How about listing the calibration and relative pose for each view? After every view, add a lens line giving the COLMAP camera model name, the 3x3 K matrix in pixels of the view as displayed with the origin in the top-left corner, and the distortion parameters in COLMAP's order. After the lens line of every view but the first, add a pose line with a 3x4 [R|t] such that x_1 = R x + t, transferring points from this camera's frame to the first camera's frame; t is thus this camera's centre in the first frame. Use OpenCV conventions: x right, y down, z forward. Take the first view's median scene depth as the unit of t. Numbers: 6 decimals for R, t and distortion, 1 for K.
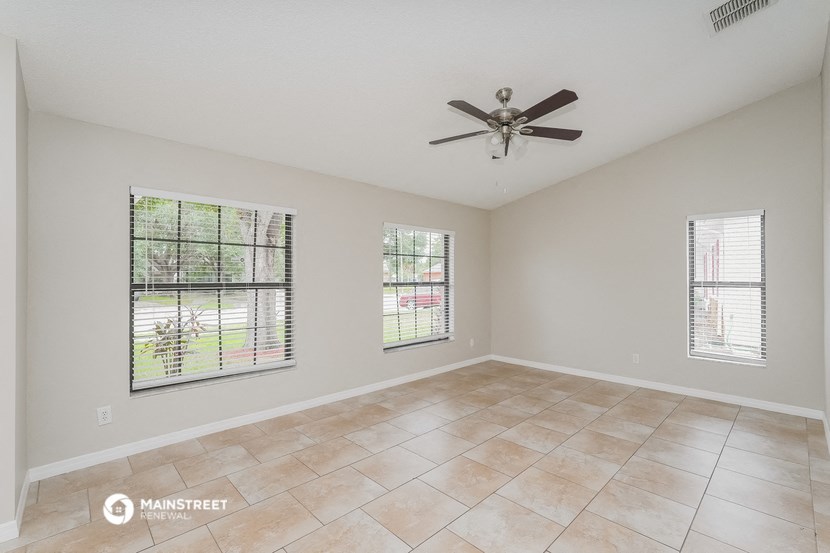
lens RADIAL K [[368.7, 0, 415.0], [0, 368.7, 276.5], [0, 0, 1]] dist [0.000983, 0.000348]
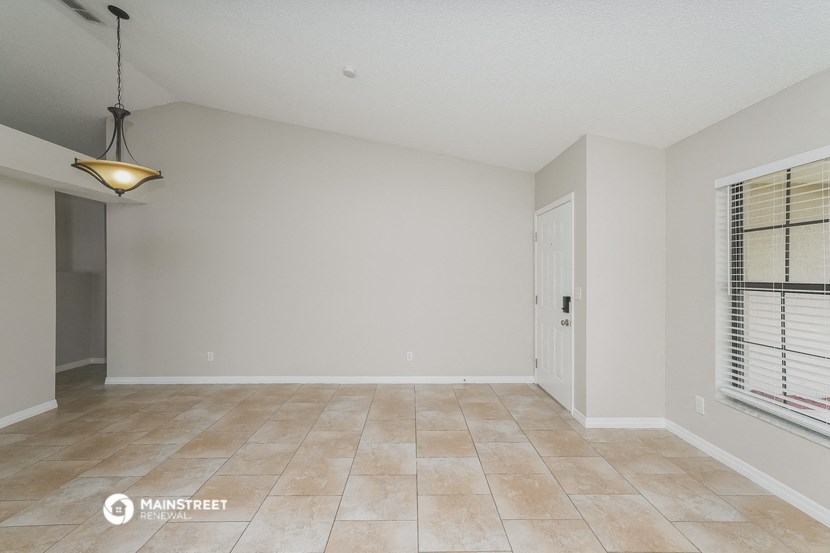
lens RADIAL K [[368.7, 0, 415.0], [0, 368.7, 276.5], [0, 0, 1]] dist [0.000983, 0.000348]
pose [[-0.692482, -0.000371, -0.721435, 0.462969], [0.001839, 0.999996, -0.002279, 0.013610], [0.721433, -0.002905, -0.692479, 1.114724]]
